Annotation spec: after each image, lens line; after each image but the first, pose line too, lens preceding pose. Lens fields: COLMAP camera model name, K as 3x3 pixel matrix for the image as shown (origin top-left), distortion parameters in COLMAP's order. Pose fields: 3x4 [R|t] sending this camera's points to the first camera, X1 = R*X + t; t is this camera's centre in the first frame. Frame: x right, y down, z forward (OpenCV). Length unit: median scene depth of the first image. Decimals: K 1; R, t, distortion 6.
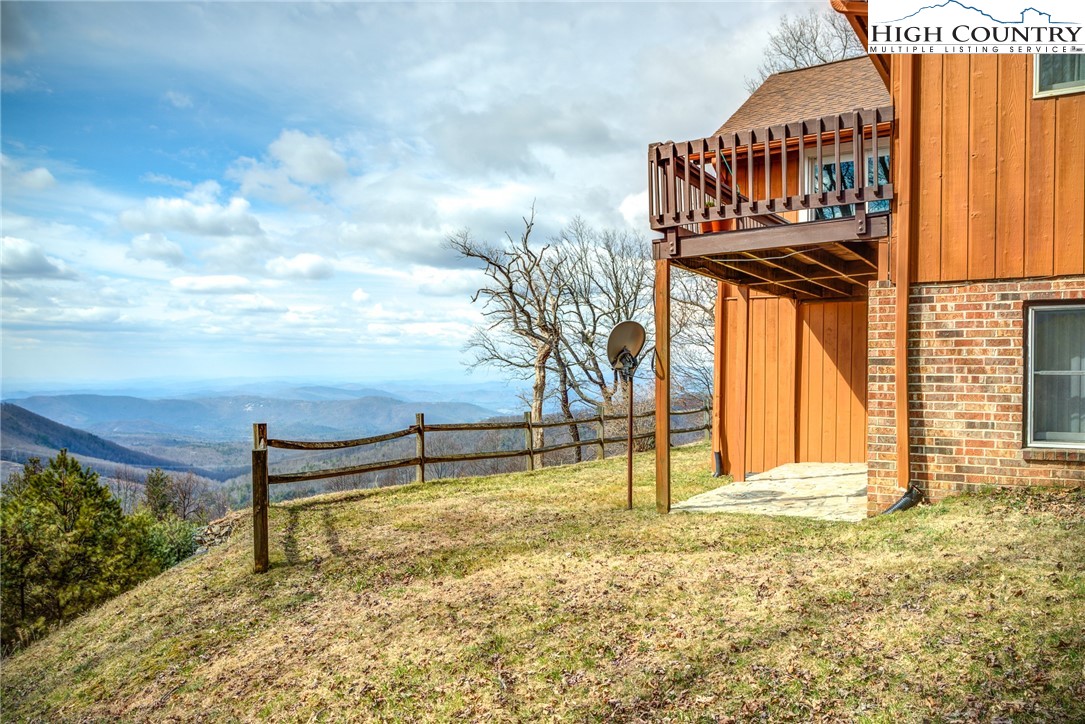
lens RADIAL K [[851.9, 0, 540.5], [0, 851.9, 366.1], [0, 0, 1]] dist [0.004963, 0.006069]
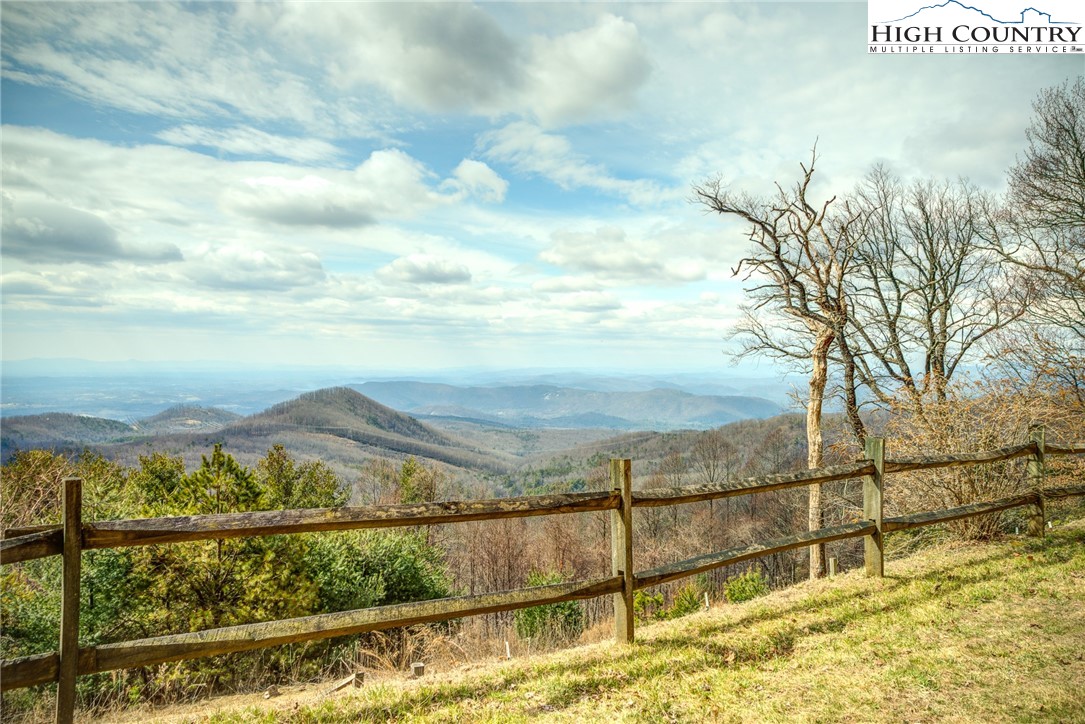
lens RADIAL K [[851.9, 0, 529.7], [0, 851.9, 382.9], [0, 0, 1]] dist [0.004963, 0.006069]
pose [[0.939602, 0.018825, -0.341752, 0.060931], [-0.009159, 0.999512, 0.029877, 0.014287], [0.342147, -0.024943, 0.939315, 0.652040]]
